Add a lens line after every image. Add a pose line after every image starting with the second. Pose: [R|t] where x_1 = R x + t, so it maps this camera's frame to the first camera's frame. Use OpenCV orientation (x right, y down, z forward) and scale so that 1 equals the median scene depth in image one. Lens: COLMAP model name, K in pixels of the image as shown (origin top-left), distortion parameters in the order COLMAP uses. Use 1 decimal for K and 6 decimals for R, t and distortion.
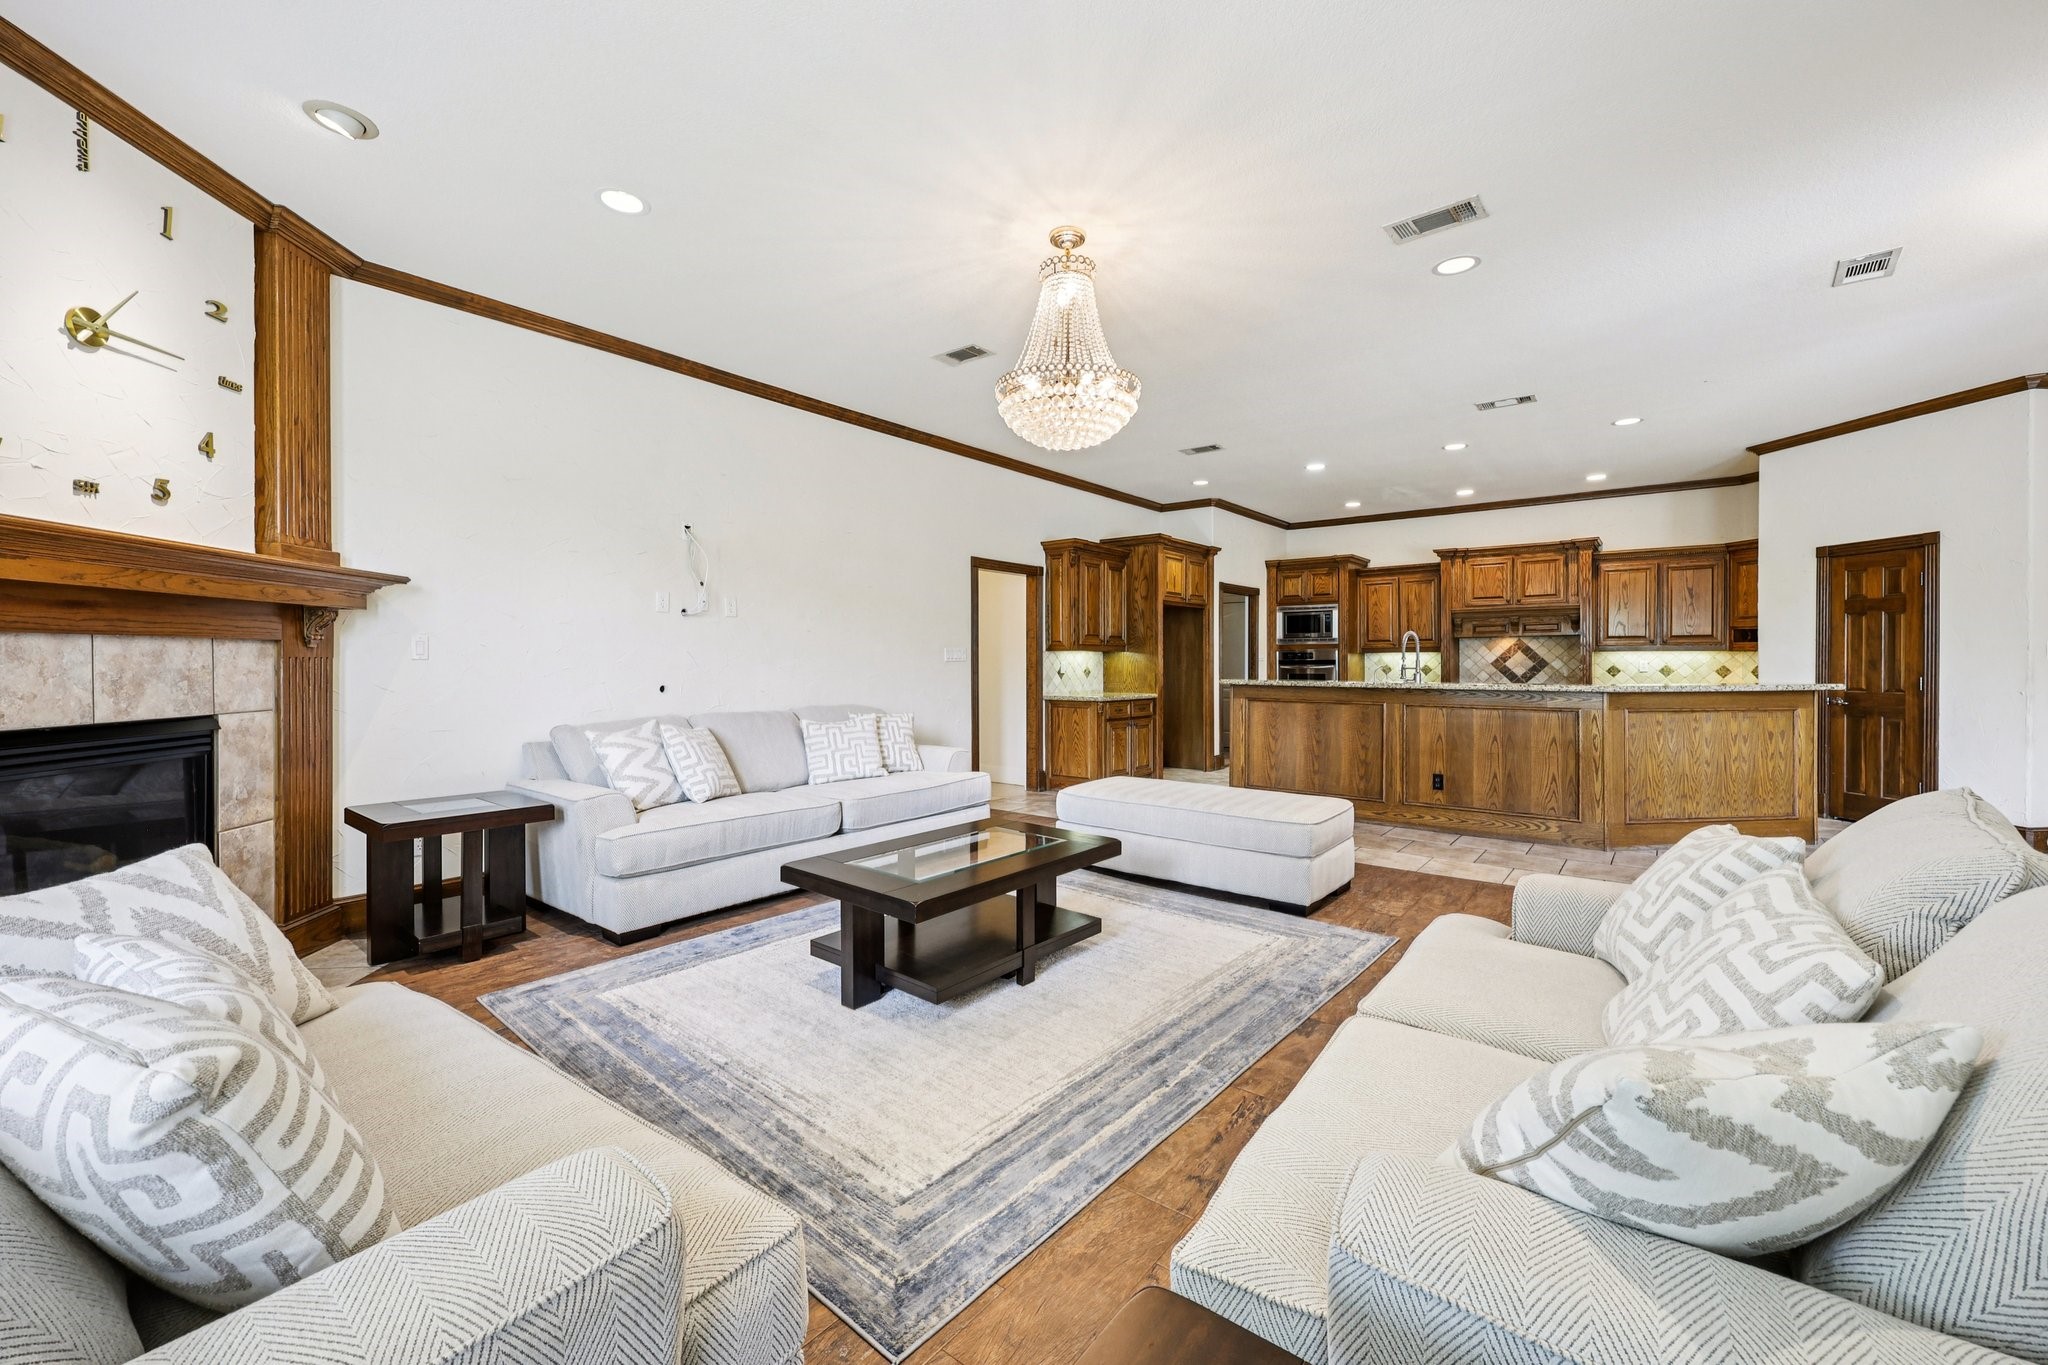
lens RADIAL K [[821.5, 0, 1037.9], [0, 821.5, 669.6], [0, 0, 1]] dist [-0.003519, -0.000366]
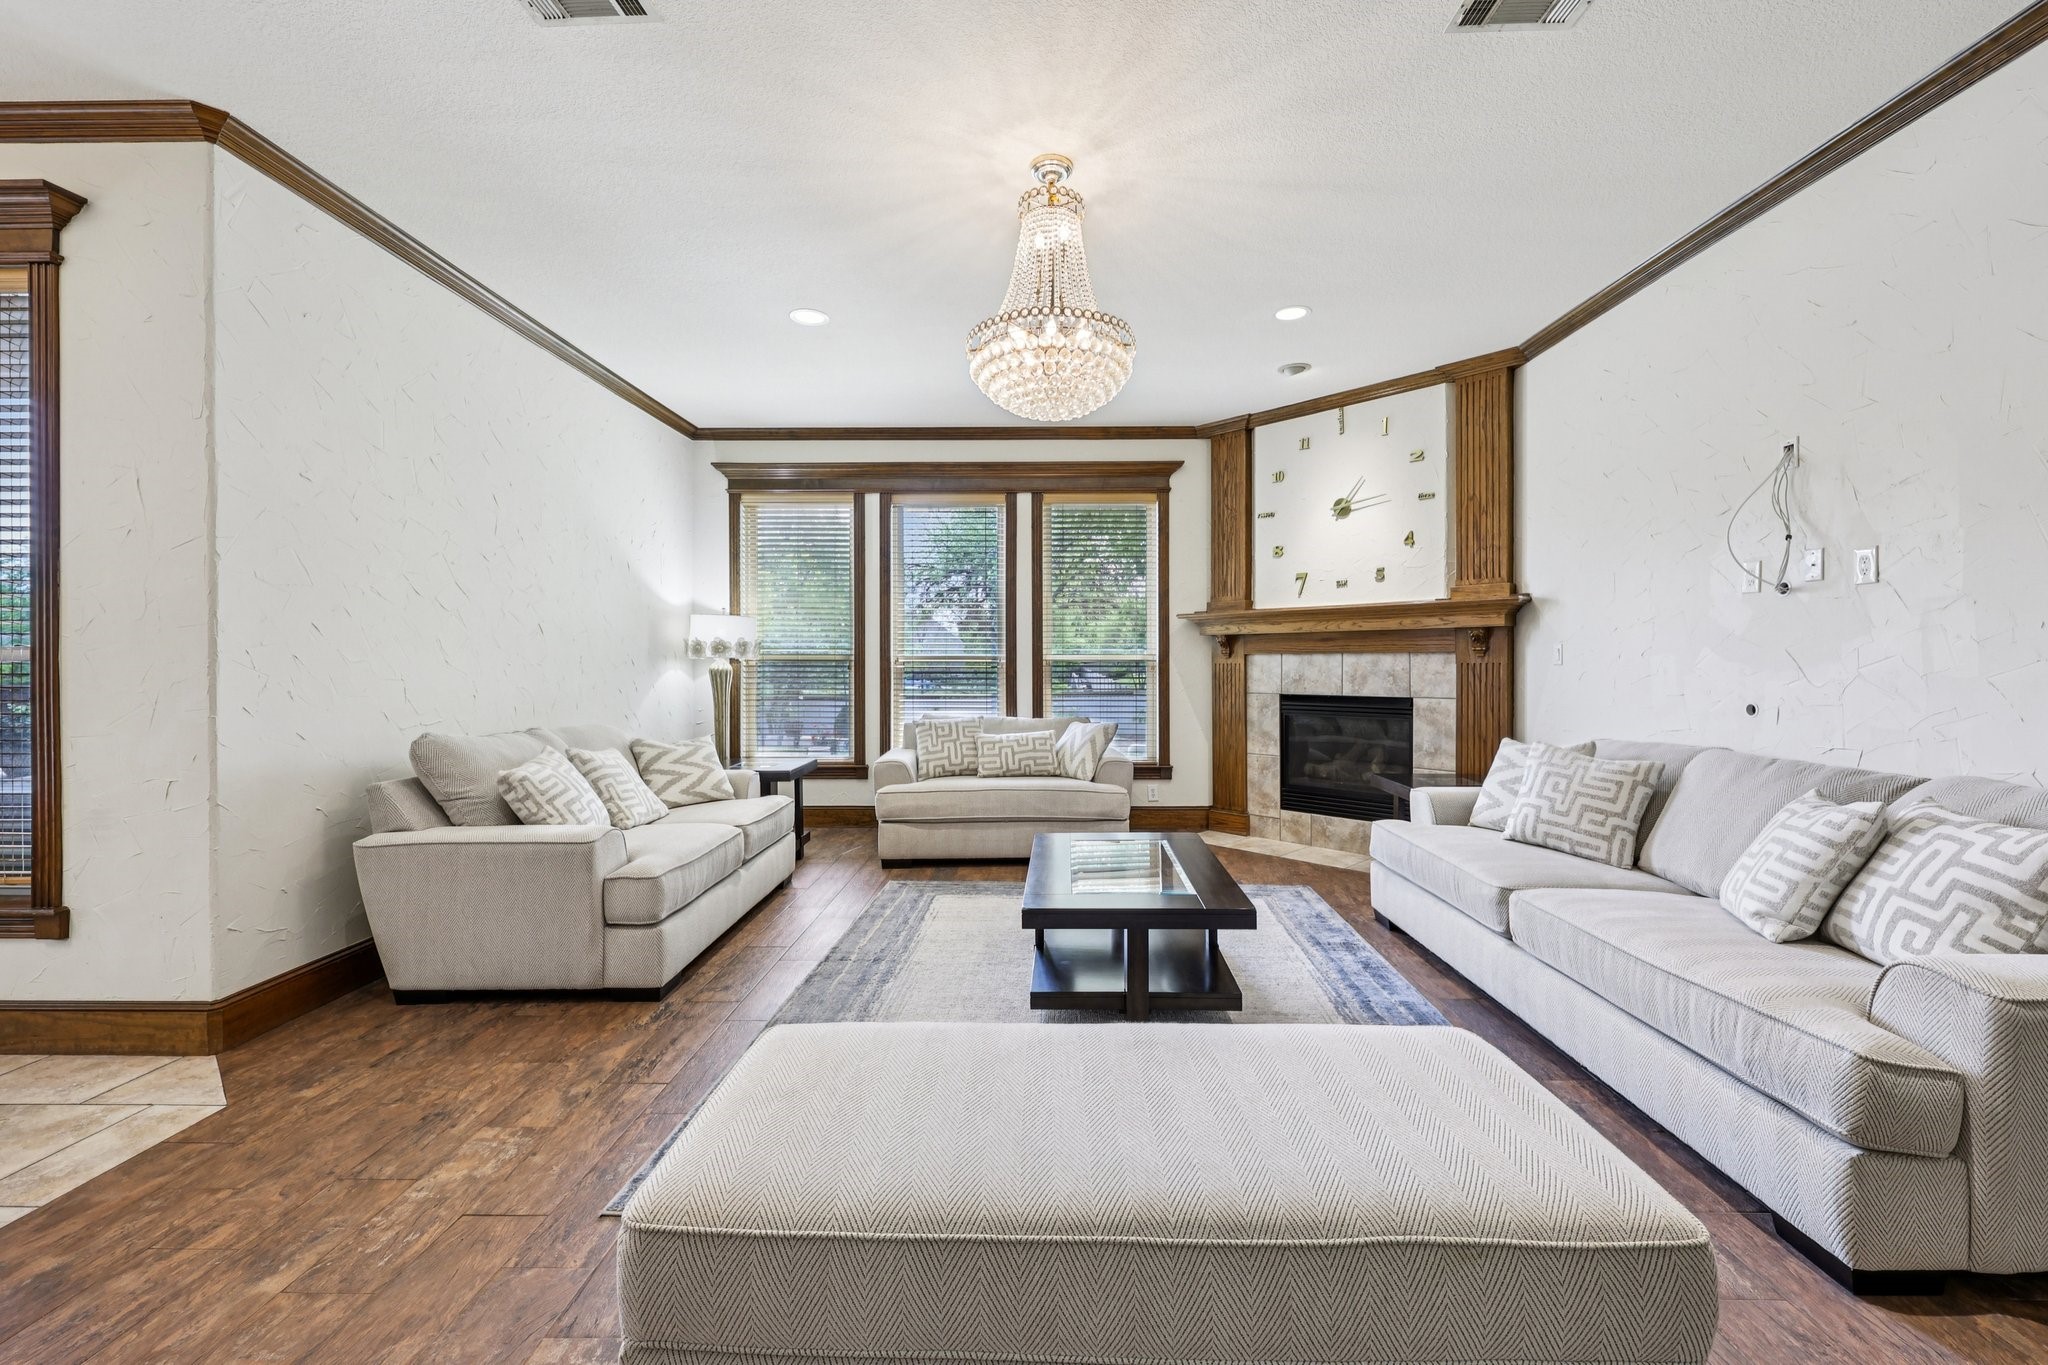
lens RADIAL K [[821.5, 0, 1036.3], [0, 821.5, 663.4], [0, 0, 1]] dist [-0.003519, -0.000366]
pose [[-0.796432, -0.000213, -0.604729, 0.541690], [-0.005841, 0.999956, 0.007340, -0.020065], [0.604700, 0.009378, -0.796398, 1.600834]]
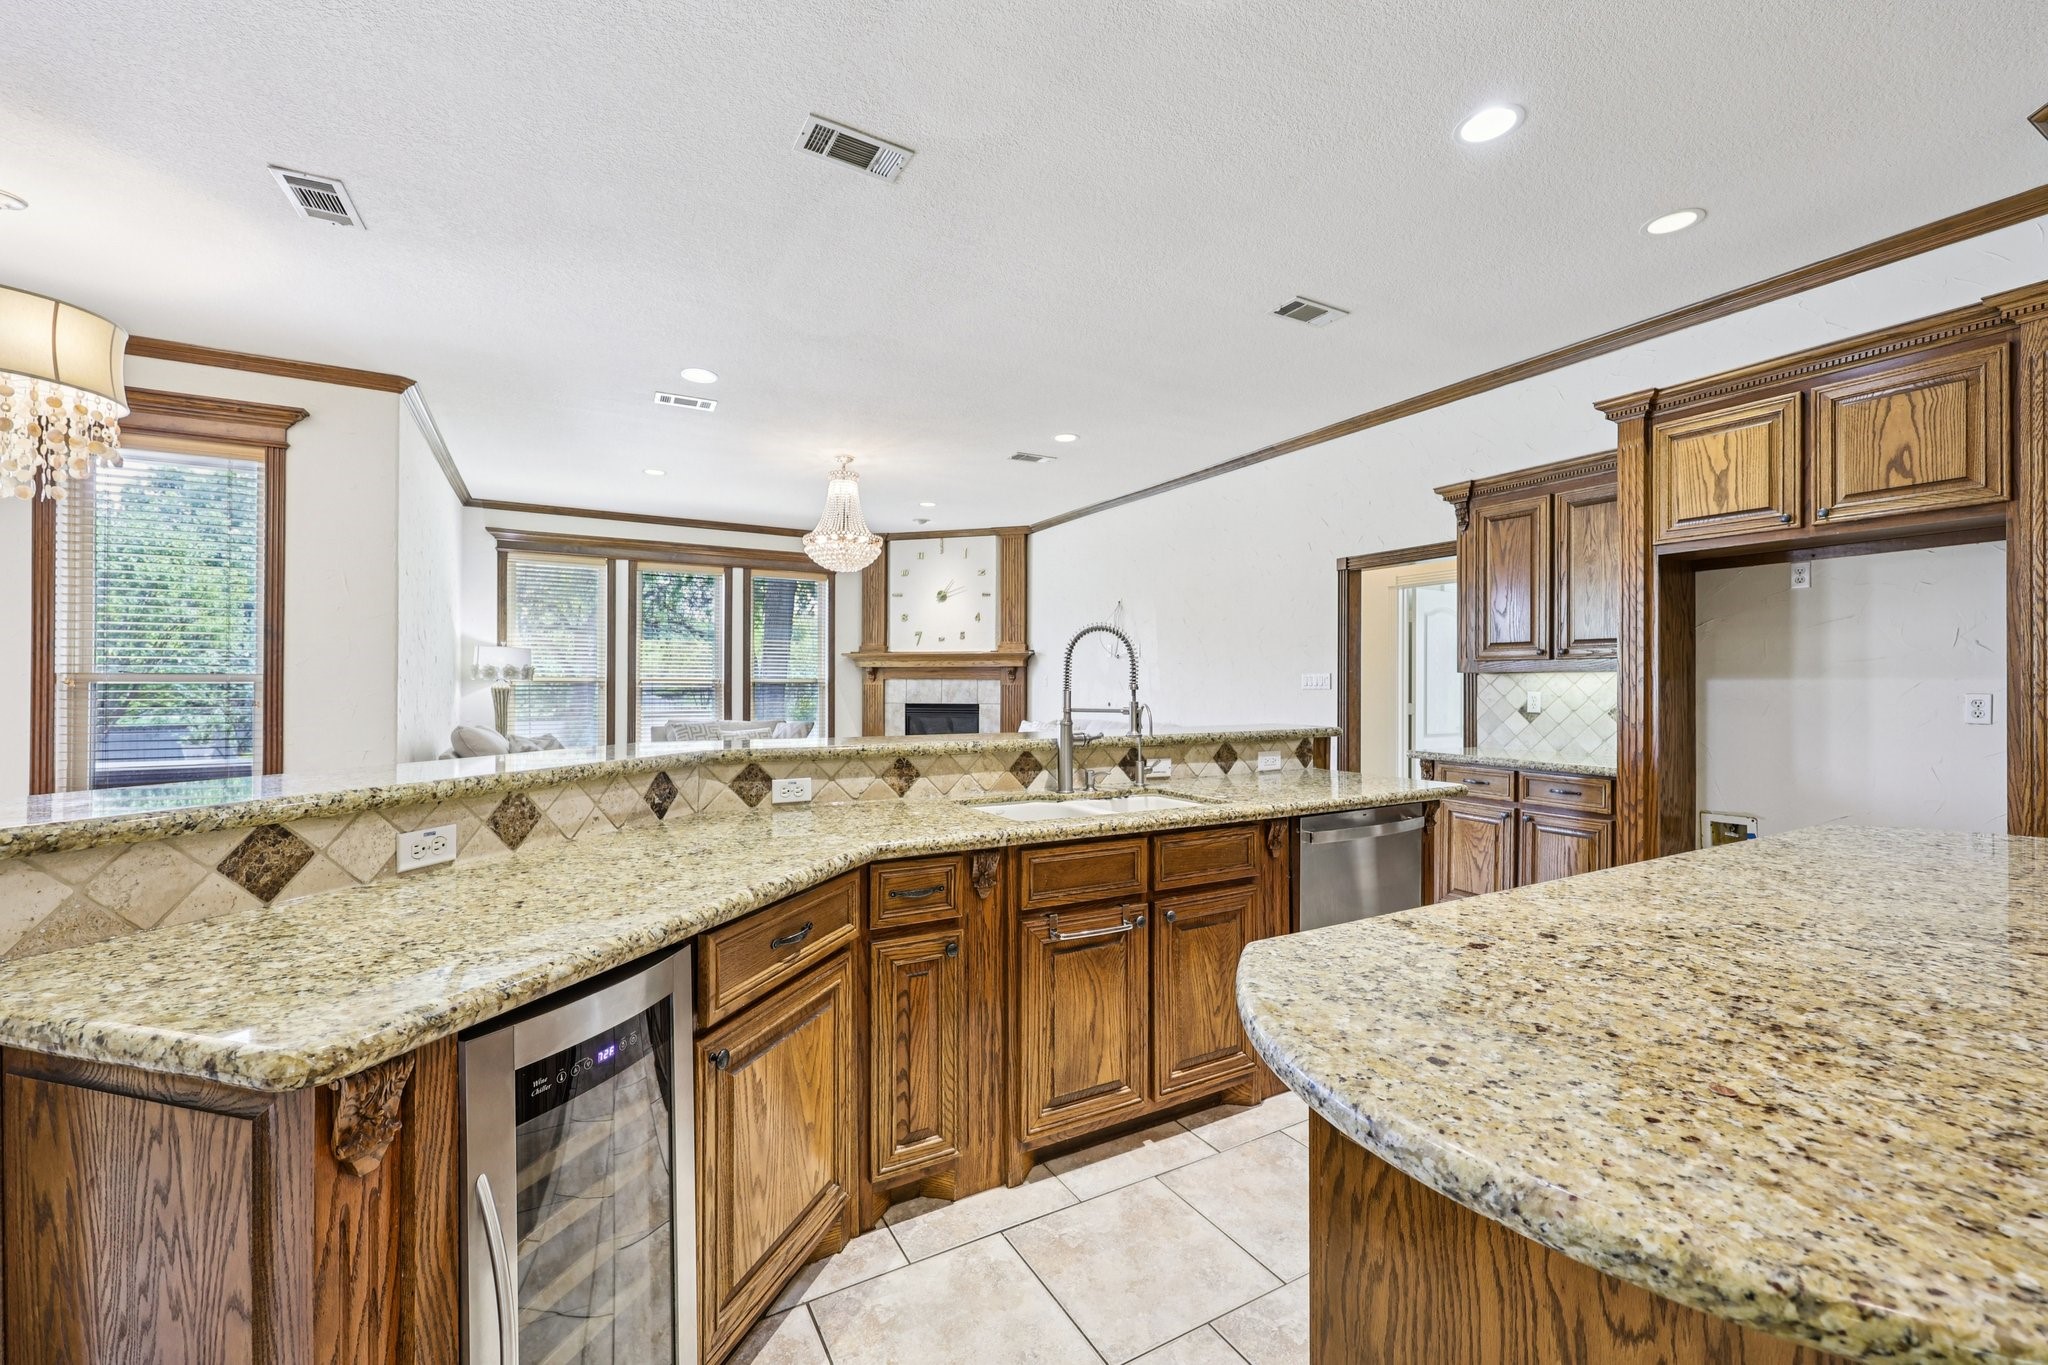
lens RADIAL K [[821.5, 0, 1029.9], [0, 821.5, 684.3], [0, 0, 1]] dist [-0.003519, -0.000366]
pose [[-0.382326, -0.001067, -0.924027, 1.521839], [-0.012091, 0.999919, 0.003849, -0.028177], [0.923949, 0.012644, -0.382308, 2.013653]]
